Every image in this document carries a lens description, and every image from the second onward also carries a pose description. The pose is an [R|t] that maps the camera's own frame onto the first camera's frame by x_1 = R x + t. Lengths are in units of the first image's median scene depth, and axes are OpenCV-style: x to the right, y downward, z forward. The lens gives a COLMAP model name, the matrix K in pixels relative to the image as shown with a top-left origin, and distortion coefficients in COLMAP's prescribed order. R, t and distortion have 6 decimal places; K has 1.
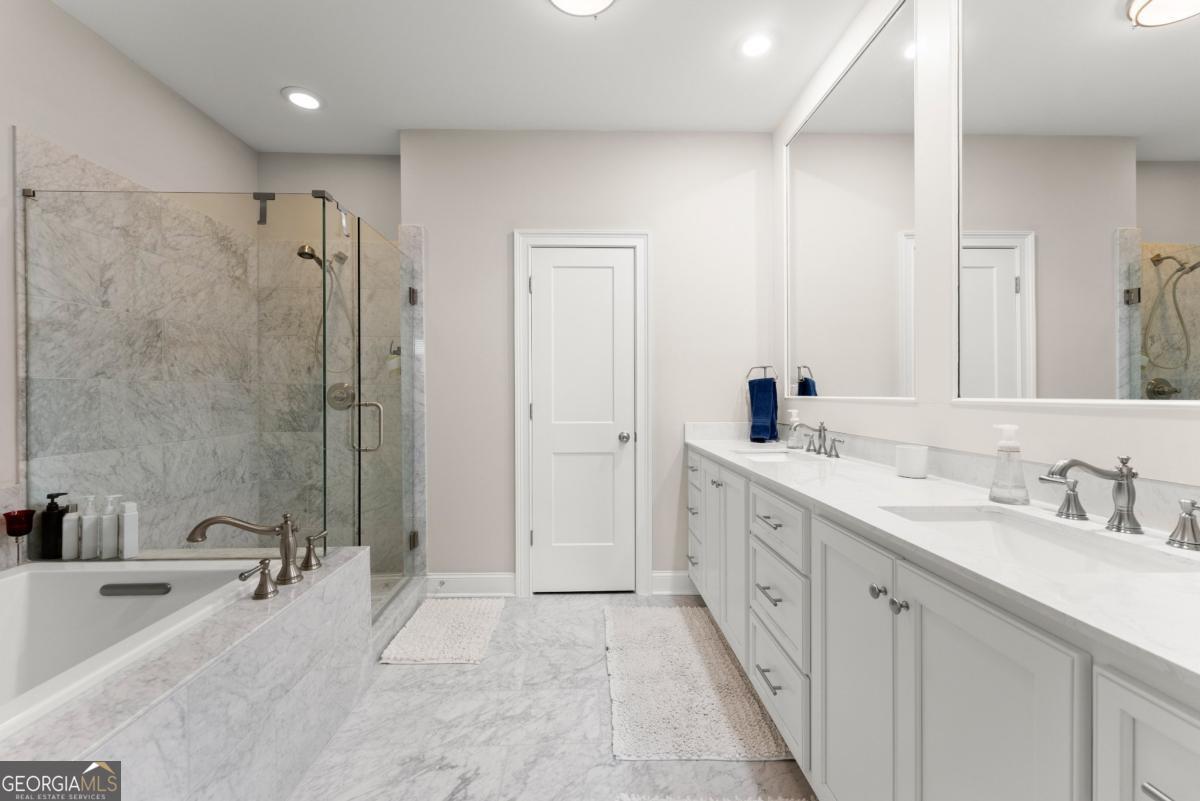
lens RADIAL K [[491.3, 0, 586.2], [0, 491.3, 394.4], [0, 0, 1]] dist [0.001559, 0.000406]
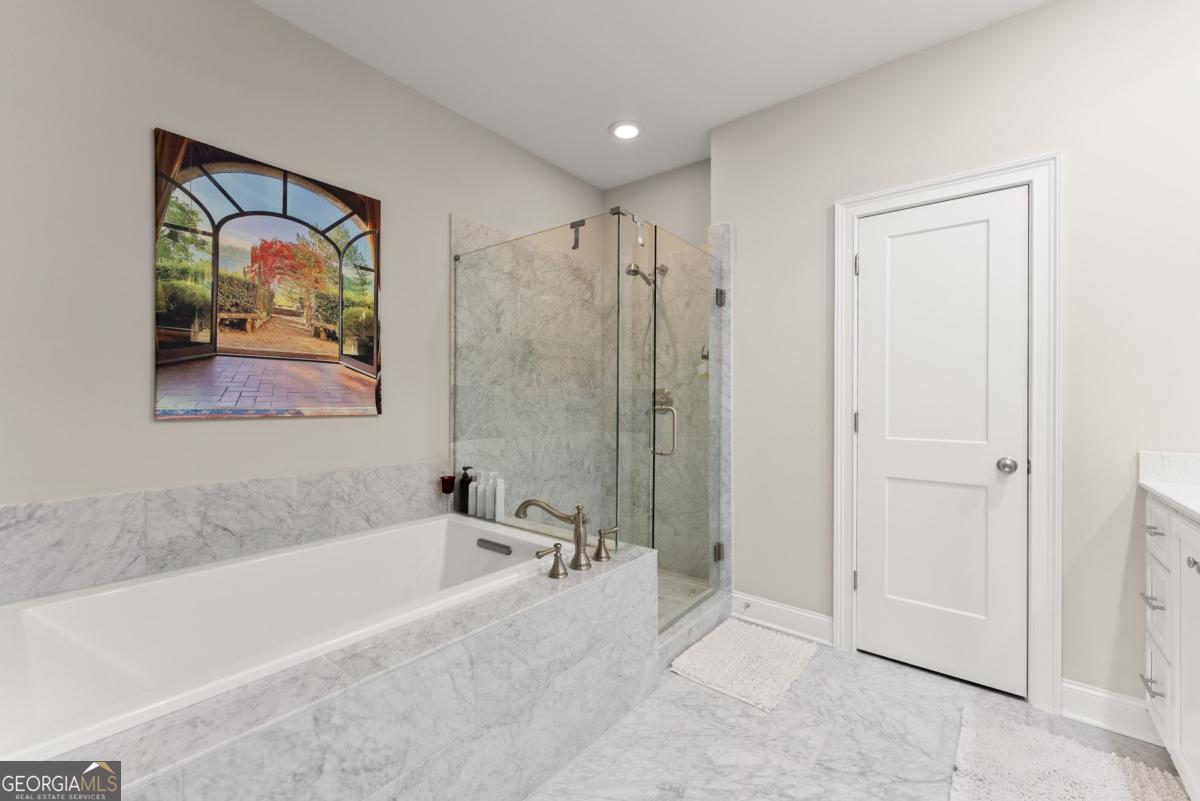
lens RADIAL K [[491.3, 0, 597.1], [0, 491.3, 397.6], [0, 0, 1]] dist [0.001559, 0.000406]
pose [[0.765301, 0.007016, -0.643635, 0.090046], [-0.012334, 0.999917, -0.003765, 0.002601], [0.643555, 0.010820, 0.765323, 0.124183]]
